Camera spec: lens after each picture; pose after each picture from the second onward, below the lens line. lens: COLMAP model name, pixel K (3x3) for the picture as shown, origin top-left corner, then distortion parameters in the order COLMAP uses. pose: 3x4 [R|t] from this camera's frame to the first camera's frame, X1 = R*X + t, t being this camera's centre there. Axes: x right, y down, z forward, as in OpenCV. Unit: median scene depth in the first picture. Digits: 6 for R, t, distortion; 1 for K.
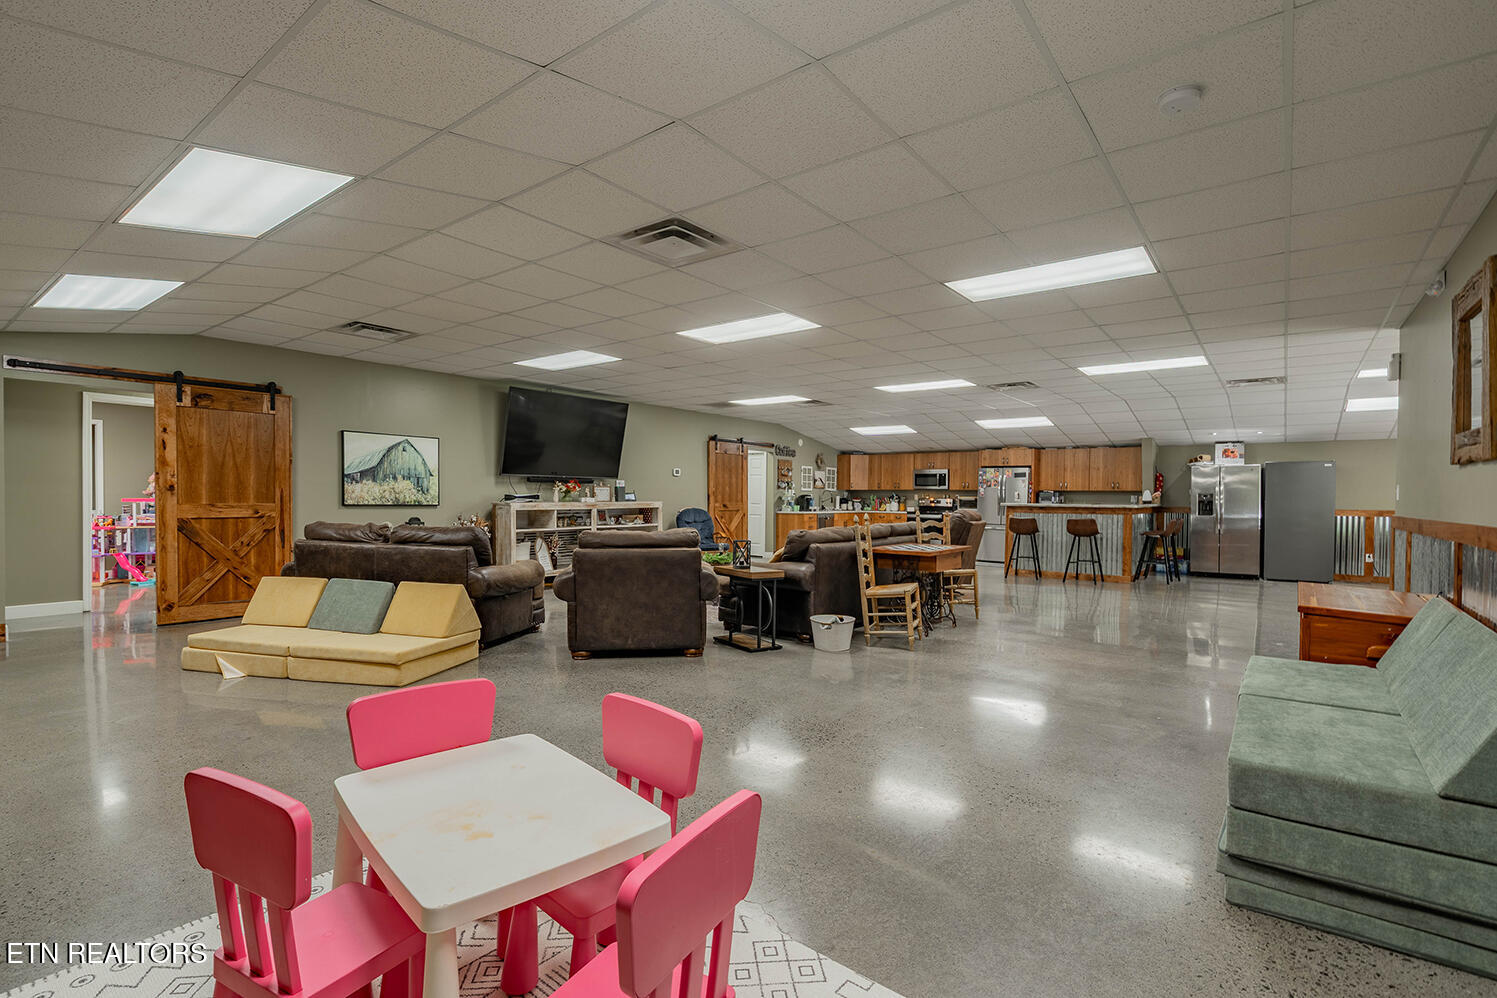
lens RADIAL K [[692.8, 0, 748.5], [0, 692.8, 499.0], [0, 0, 1]] dist [-0.000131, -0.000036]
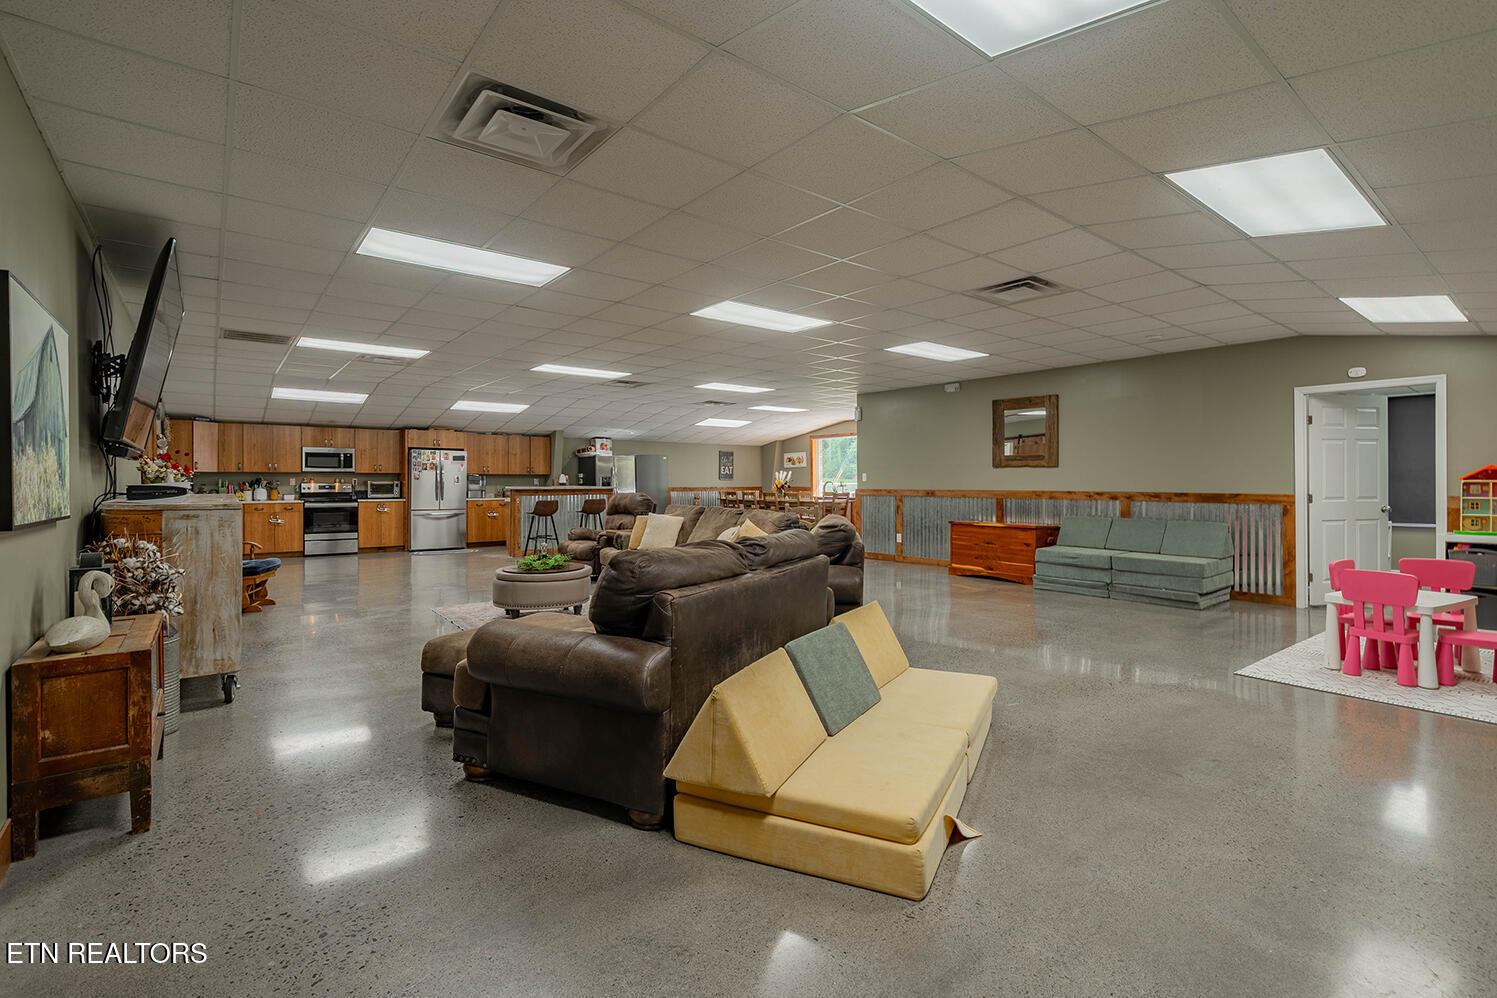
lens RADIAL K [[688.6, 0, 756.6], [0, 688.6, 474.3], [0, 0, 1]] dist [0.000930, 0.000143]
pose [[0.238112, 0.000721, 0.971238, -0.457555], [0.006151, 0.999979, -0.002250, -0.007034], [-0.971218, 0.006510, 0.238102, 0.360204]]
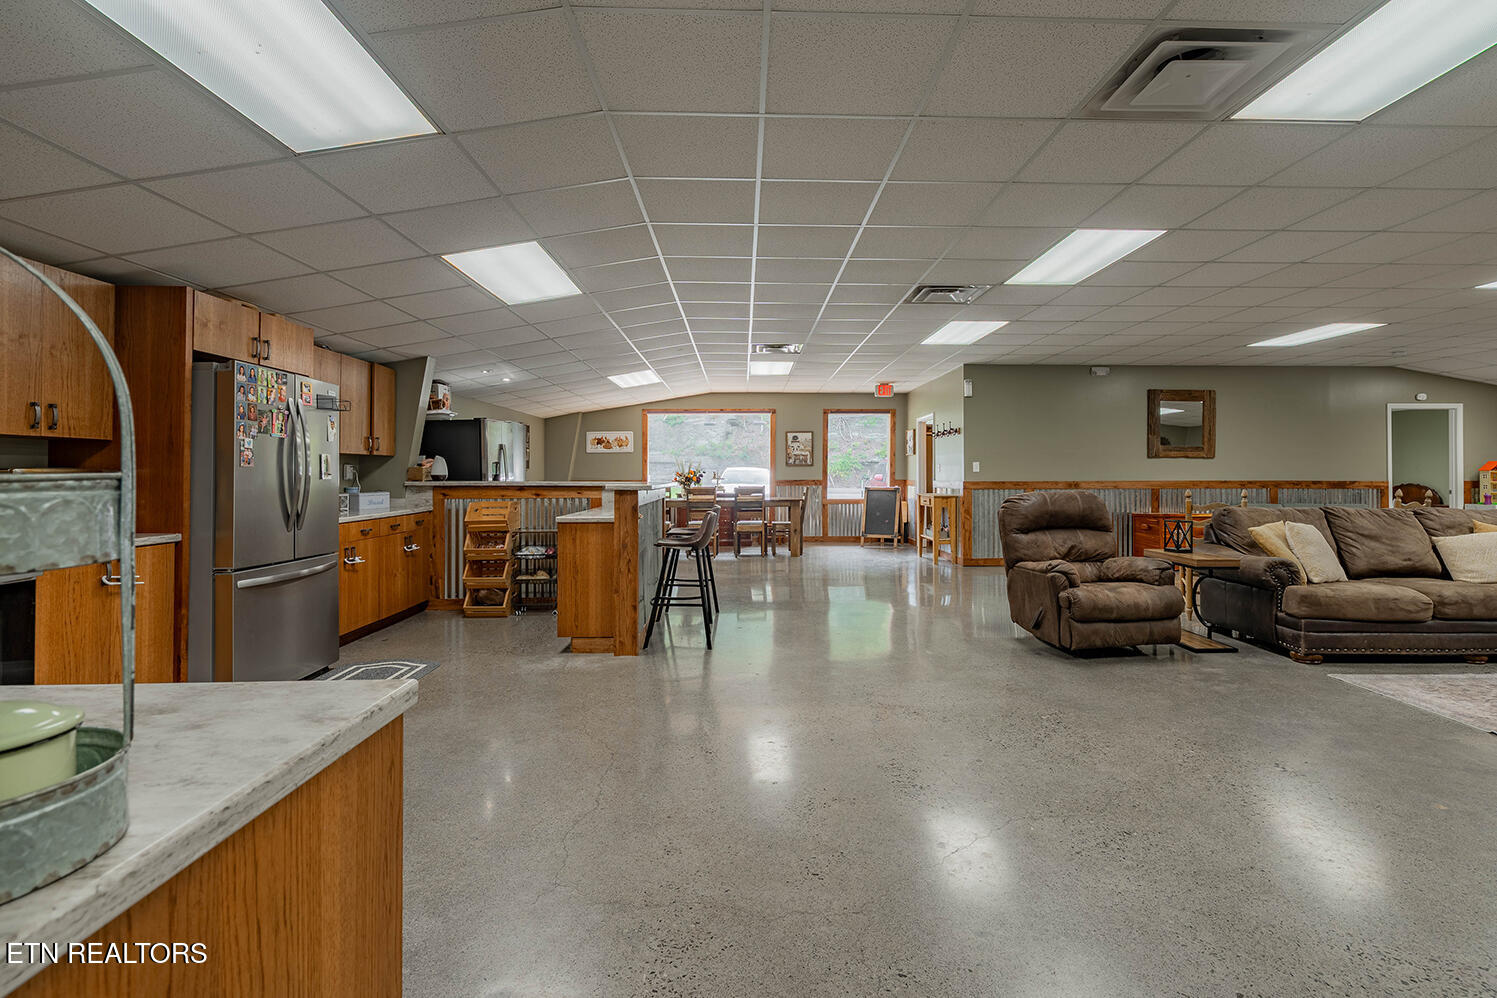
lens RADIAL K [[688.6, 0, 756.6], [0, 688.6, 474.3], [0, 0, 1]] dist [0.000930, 0.000143]
pose [[-0.631797, -0.011048, 0.775055, 0.001536], [-0.002304, 0.999921, 0.012375, -0.004971], [-0.775131, 0.006033, -0.631772, 1.053206]]
